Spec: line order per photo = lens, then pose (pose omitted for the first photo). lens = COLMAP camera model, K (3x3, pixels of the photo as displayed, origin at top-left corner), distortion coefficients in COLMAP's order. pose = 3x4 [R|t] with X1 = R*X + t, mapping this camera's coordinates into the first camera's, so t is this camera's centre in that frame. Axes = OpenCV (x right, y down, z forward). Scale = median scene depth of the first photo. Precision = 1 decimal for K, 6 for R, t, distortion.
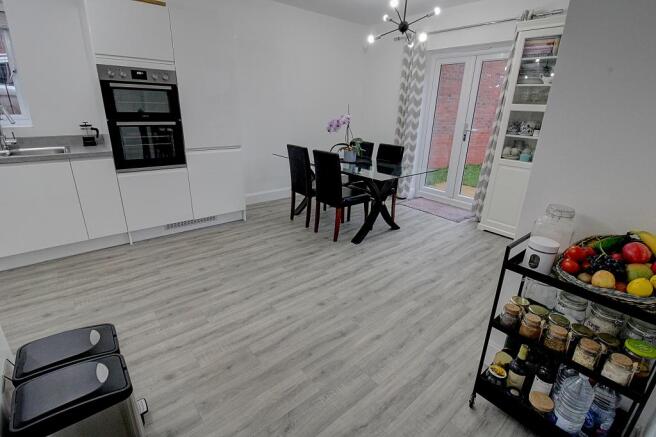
lens RADIAL K [[305.9, 0, 328.9], [0, 305.9, 213.9], [0, 0, 1]] dist [-0.005741, -0.009890]
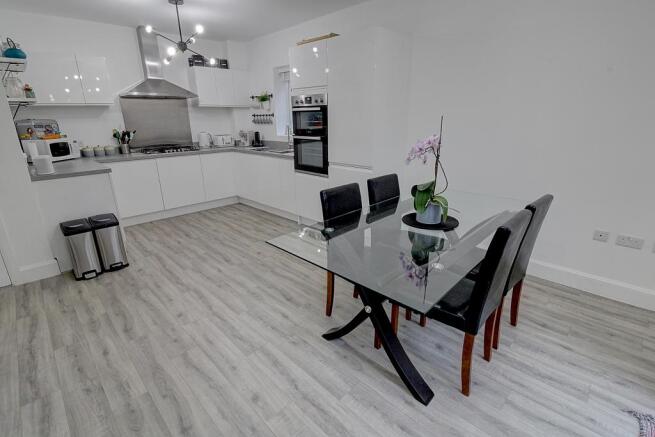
lens RADIAL K [[305.5, 0, 328.4], [0, 305.5, 213.9], [0, 0, 1]] dist [-0.005741, -0.009890]
pose [[0.092366, 0.271070, -0.958118, 0.741207], [-0.316800, 0.920231, 0.229810, -0.333917], [0.943984, 0.282306, 0.170873, 0.980093]]
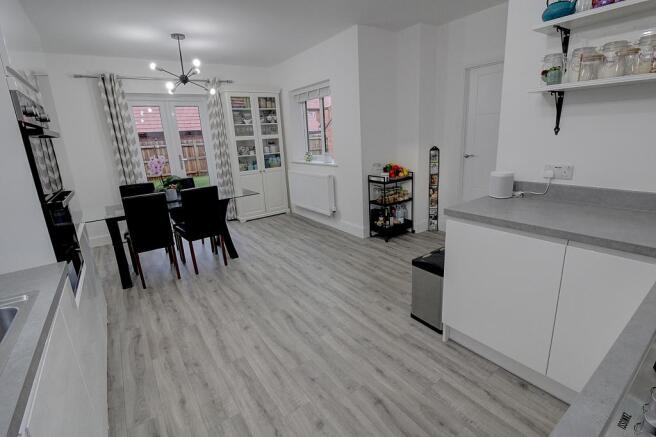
lens RADIAL K [[305.9, 0, 328.9], [0, 305.9, 213.9], [0, 0, 1]] dist [-0.005741, -0.009890]
pose [[0.079768, -0.285233, 0.955133, -1.116896], [0.383838, 0.893089, 0.234649, -0.223941], [-0.919949, 0.347899, 0.180723, 0.487894]]
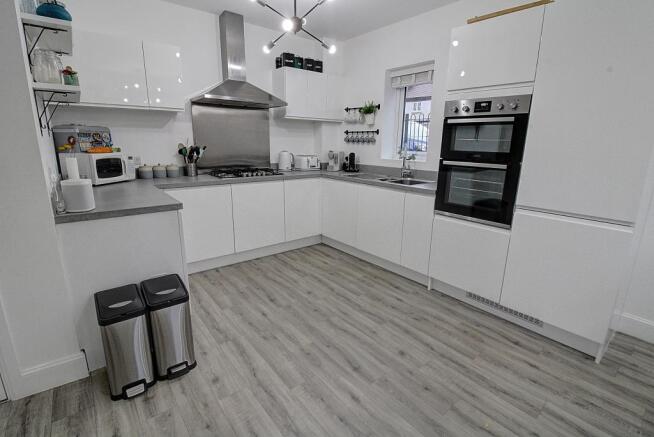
lens RADIAL K [[305.0, 0, 327.9], [0, 305.0, 213.9], [0, 0, 1]] dist [-0.005741, -0.009890]
pose [[-0.015804, 0.203510, -0.978945, 0.235964], [-0.345478, 0.917656, 0.196346, -0.207133], [0.938294, 0.341307, 0.055805, 0.653187]]
